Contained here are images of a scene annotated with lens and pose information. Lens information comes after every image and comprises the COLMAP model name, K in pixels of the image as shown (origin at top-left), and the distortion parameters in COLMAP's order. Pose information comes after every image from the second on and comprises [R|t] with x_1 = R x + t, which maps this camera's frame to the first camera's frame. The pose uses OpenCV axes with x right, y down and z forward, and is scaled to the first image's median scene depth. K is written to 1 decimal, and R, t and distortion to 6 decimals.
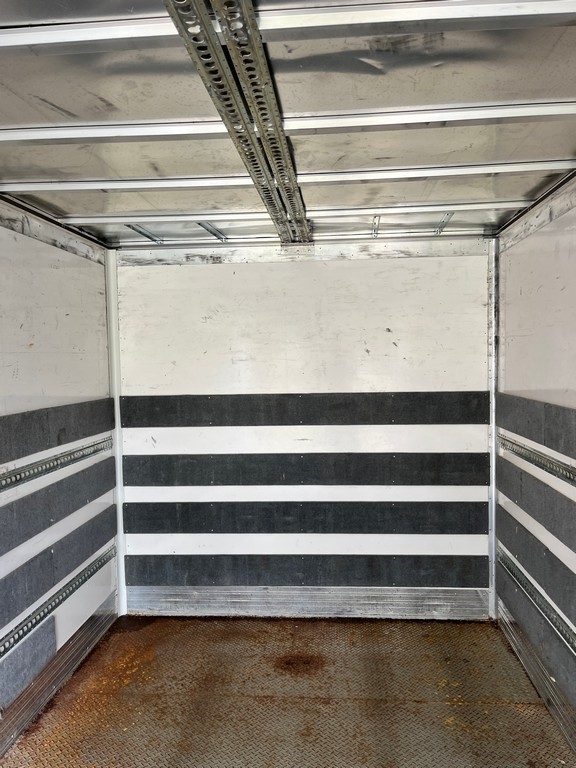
lens RADIAL K [[599.4, 0, 293.4], [0, 599.4, 397.5], [0, 0, 1]] dist [0.042527, -0.082406]
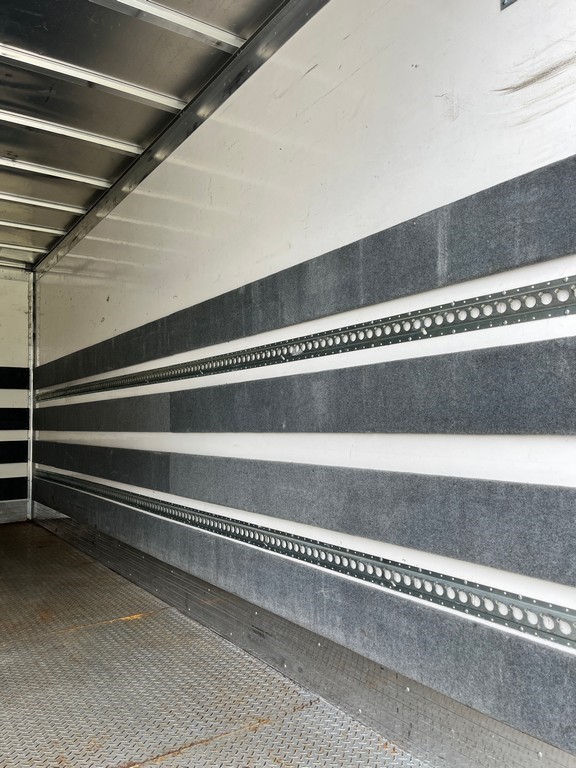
lens RADIAL K [[589.0, 0, 291.2], [0, 589.0, 388.3], [0, 0, 1]] dist [0.072984, -0.086517]
pose [[0.781030, 0.039023, 0.623273, -0.101001], [0.042126, 0.992480, -0.114927, 0.247395], [-0.623071, 0.116017, 0.773513, -0.602044]]
